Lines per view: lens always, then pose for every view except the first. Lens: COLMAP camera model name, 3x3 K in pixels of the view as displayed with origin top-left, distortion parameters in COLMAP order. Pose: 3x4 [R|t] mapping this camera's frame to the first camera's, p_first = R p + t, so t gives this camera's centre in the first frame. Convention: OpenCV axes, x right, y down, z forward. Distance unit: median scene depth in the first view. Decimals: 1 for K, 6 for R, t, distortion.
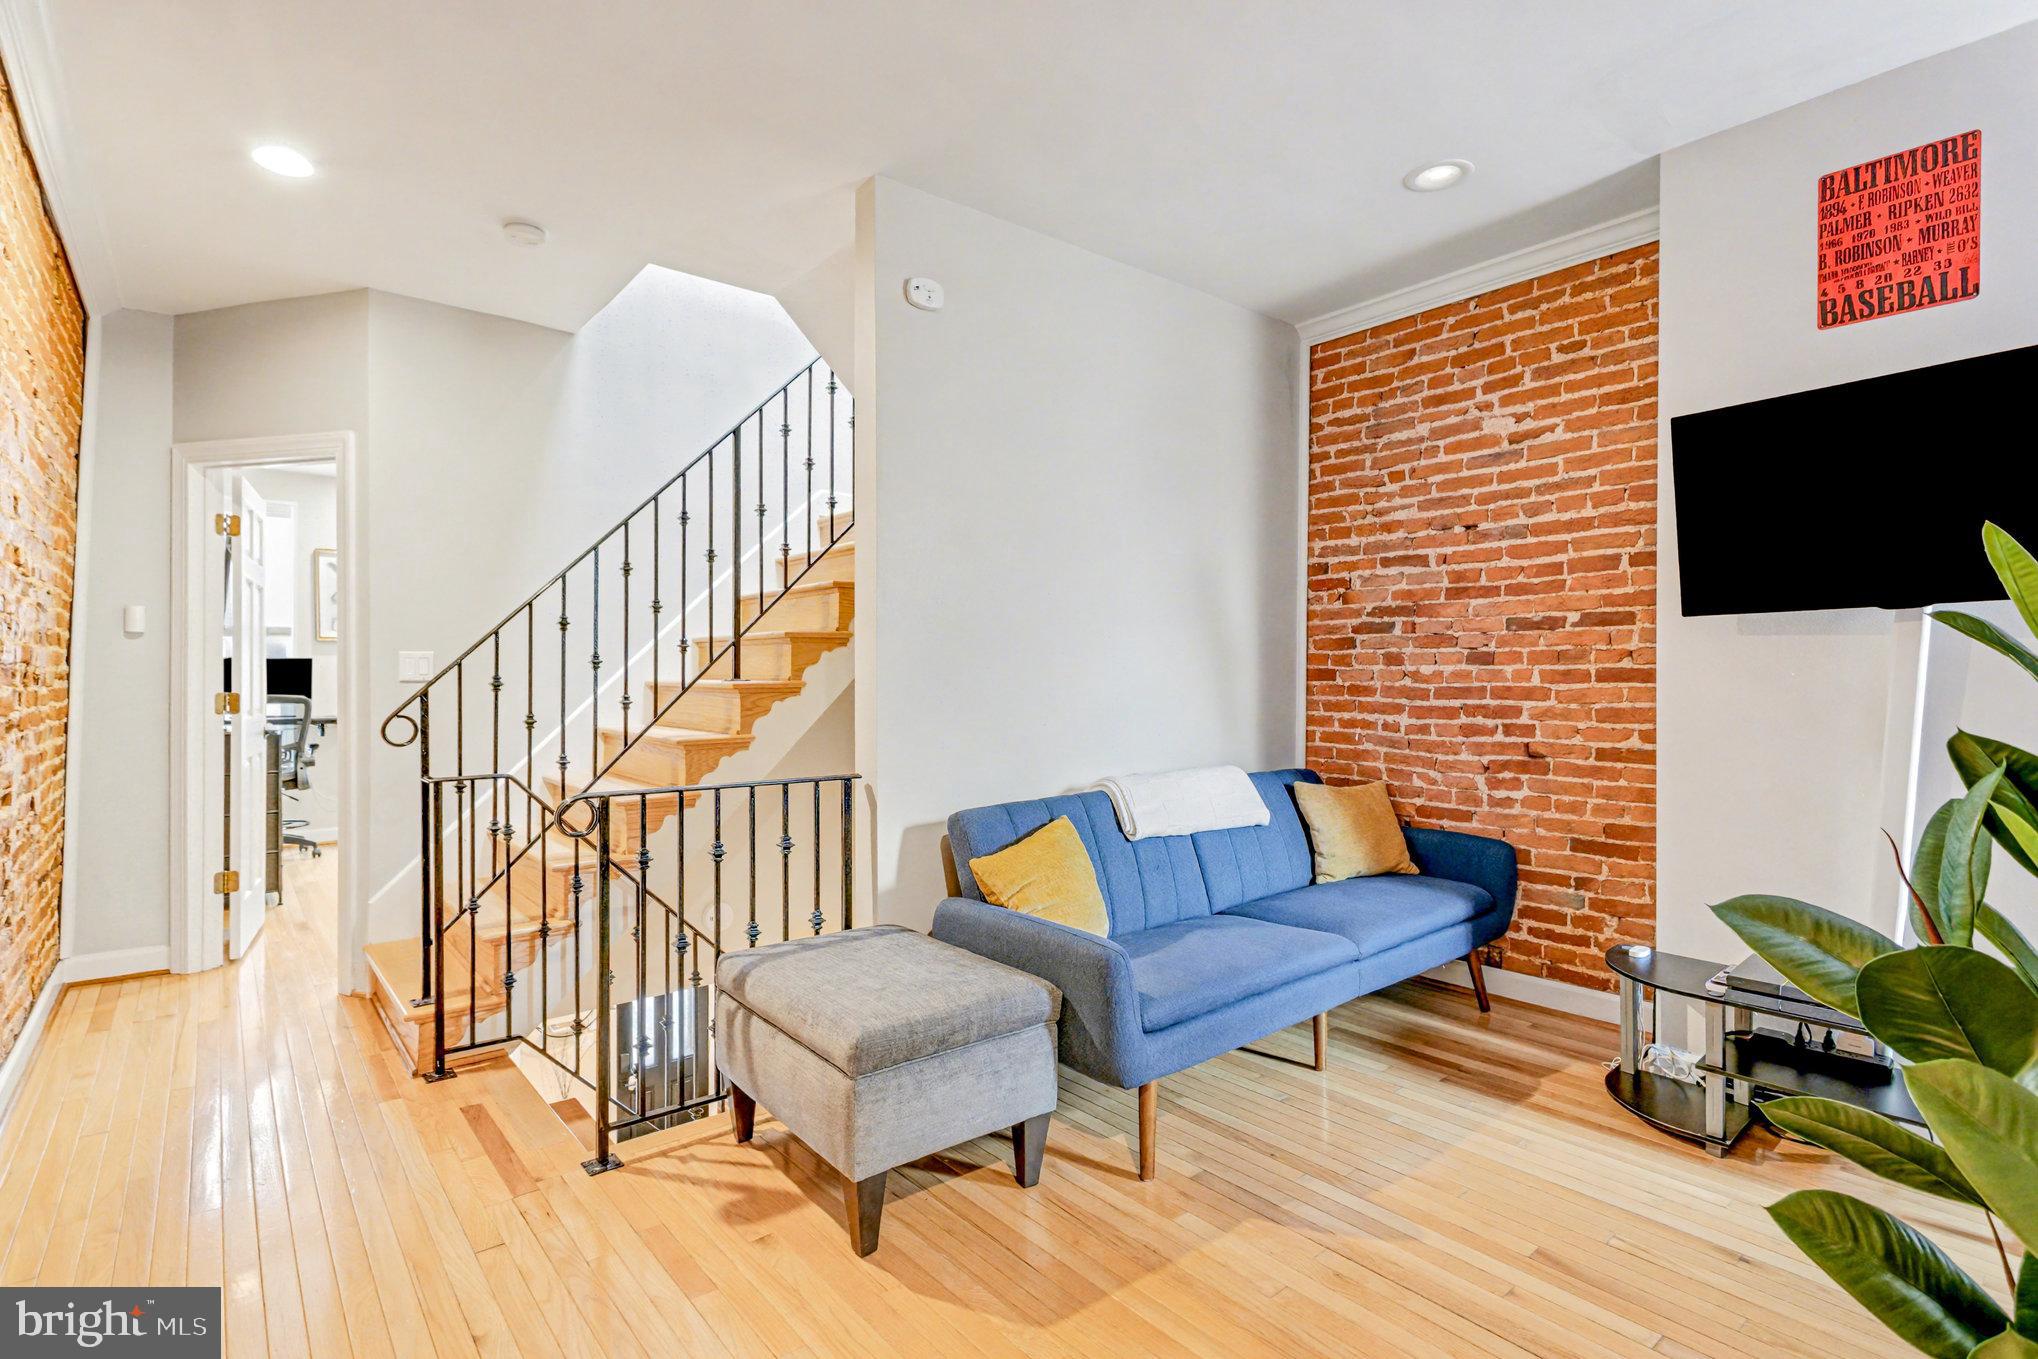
lens RADIAL K [[996.4, 0, 1020.8], [0, 996.4, 677.8], [0, 0, 1]] dist [-0.009833, 0.004624]
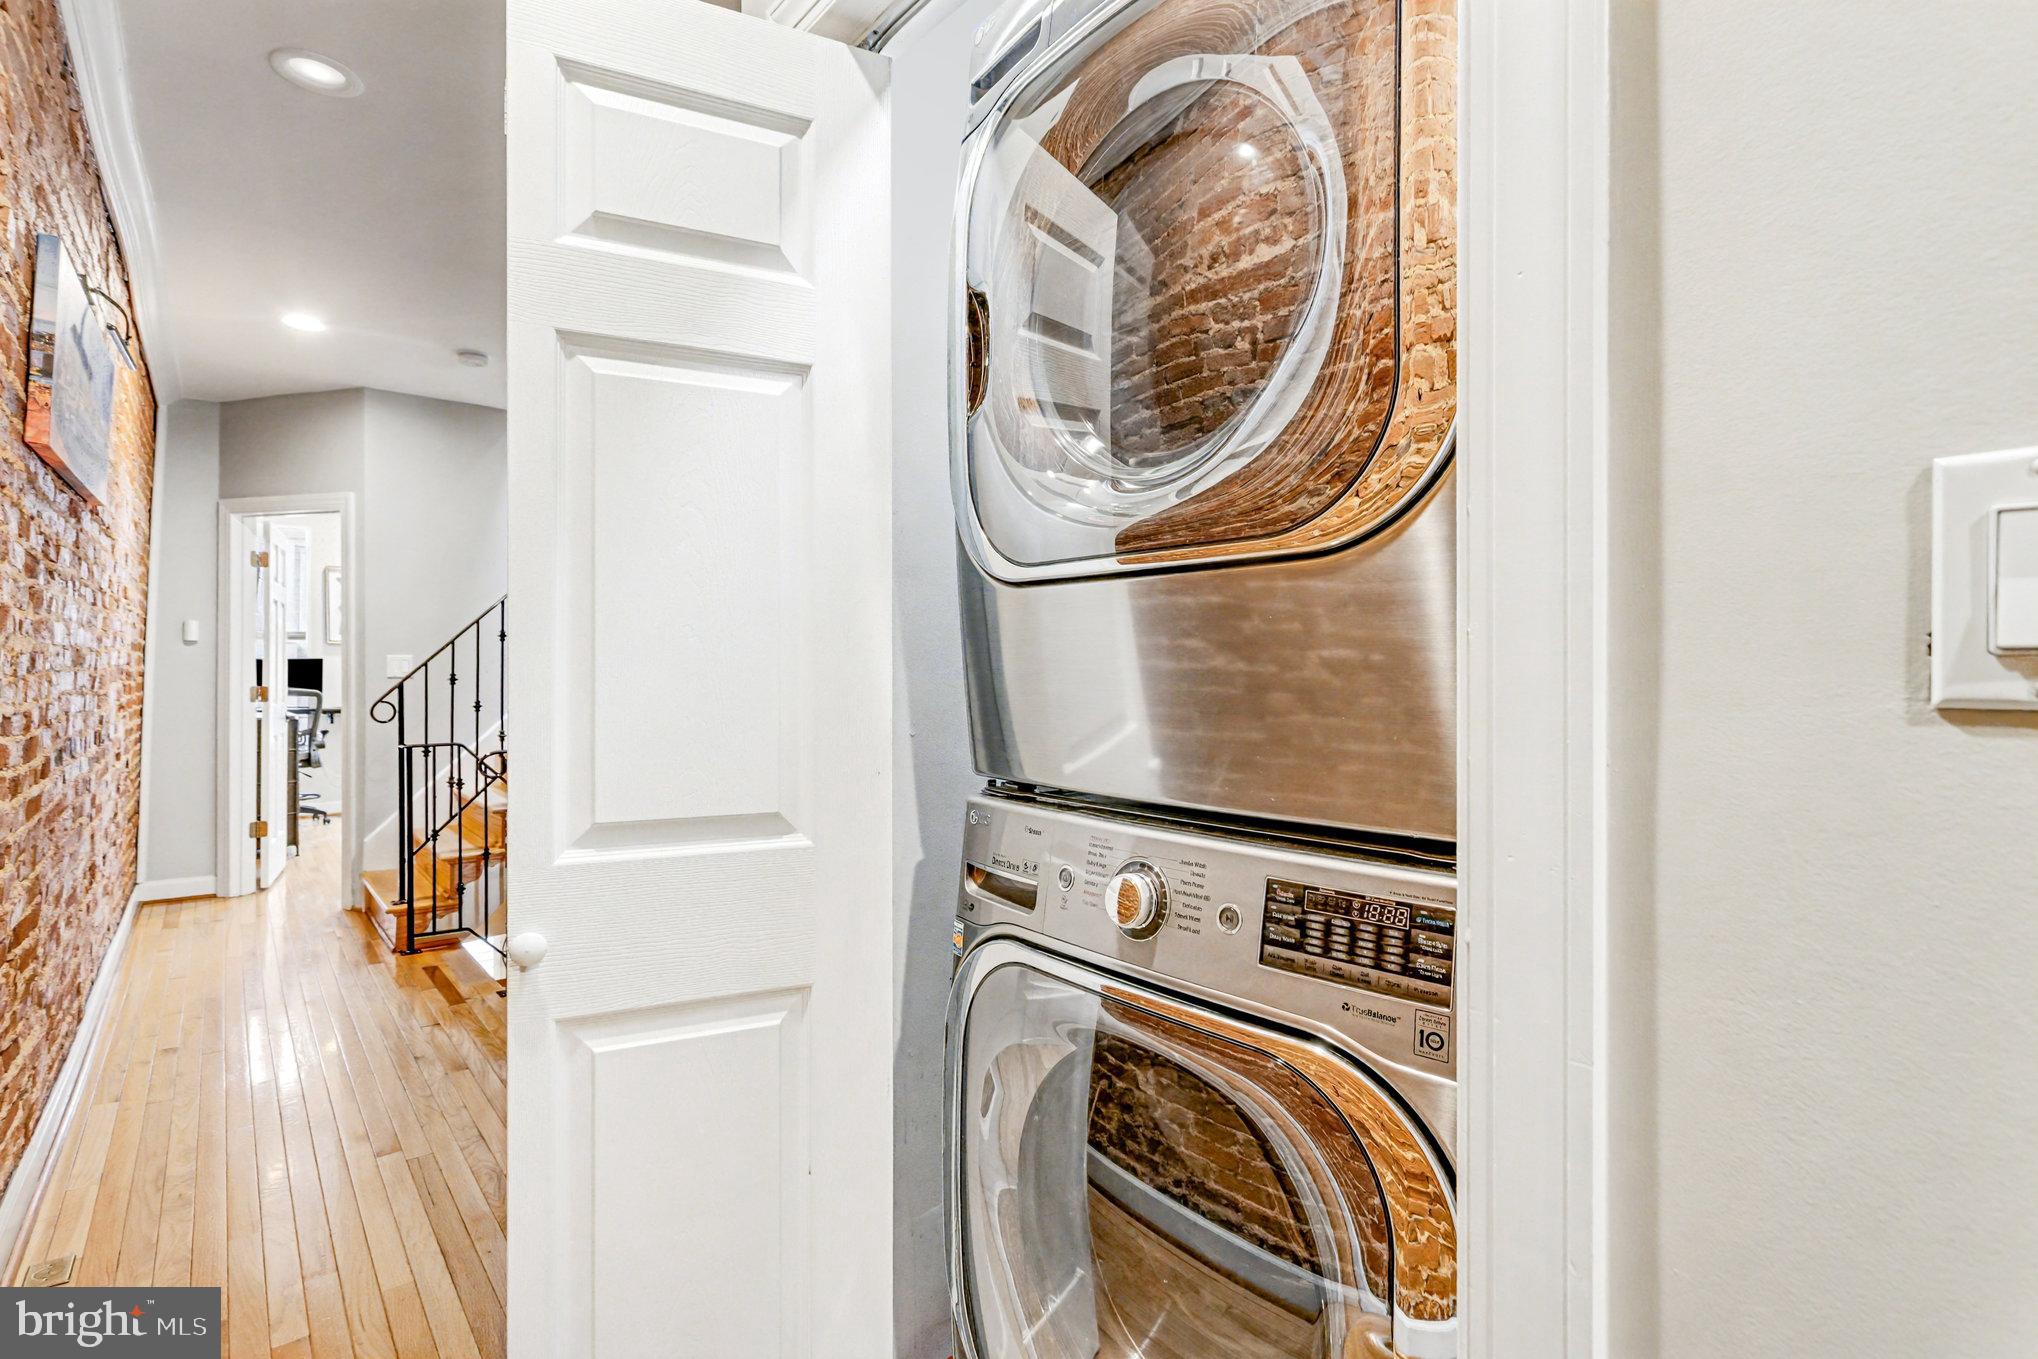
lens RADIAL K [[996.4, 0, 1016.9], [0, 996.4, 679.9], [0, 0, 1]] dist [-0.009833, 0.004624]
pose [[0.999940, 0.002151, -0.010781, 0.239604], [-0.002134, 0.999996, 0.001583, 0.002606], [0.010785, -0.001560, 0.999941, -0.332887]]
